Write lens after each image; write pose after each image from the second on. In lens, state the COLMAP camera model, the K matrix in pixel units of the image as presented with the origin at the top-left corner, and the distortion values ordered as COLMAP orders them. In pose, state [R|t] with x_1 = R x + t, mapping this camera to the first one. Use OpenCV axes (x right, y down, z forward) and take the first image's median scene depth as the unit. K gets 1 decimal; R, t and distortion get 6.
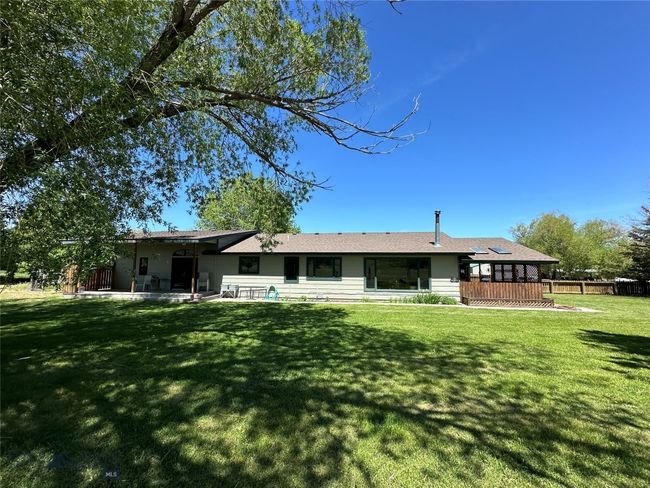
lens RADIAL K [[258.0, 0, 324.9], [0, 258.0, 243.5], [0, 0, 1]] dist [-0.004199, 0.000780]
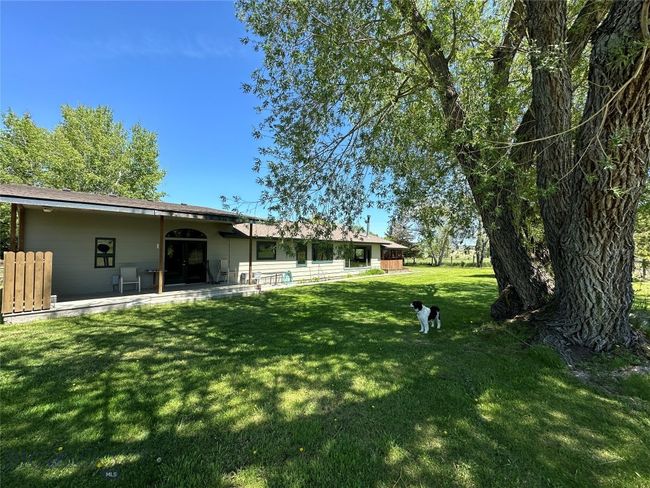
lens RADIAL K [[258.0, 0, 324.8], [0, 258.0, 246.7], [0, 0, 1]] dist [-0.004199, 0.000780]
pose [[0.590768, 0.010691, 0.806770, -0.970021], [-0.065529, 0.997245, 0.034769, 0.025449], [-0.804176, -0.073407, 0.589841, 0.287945]]
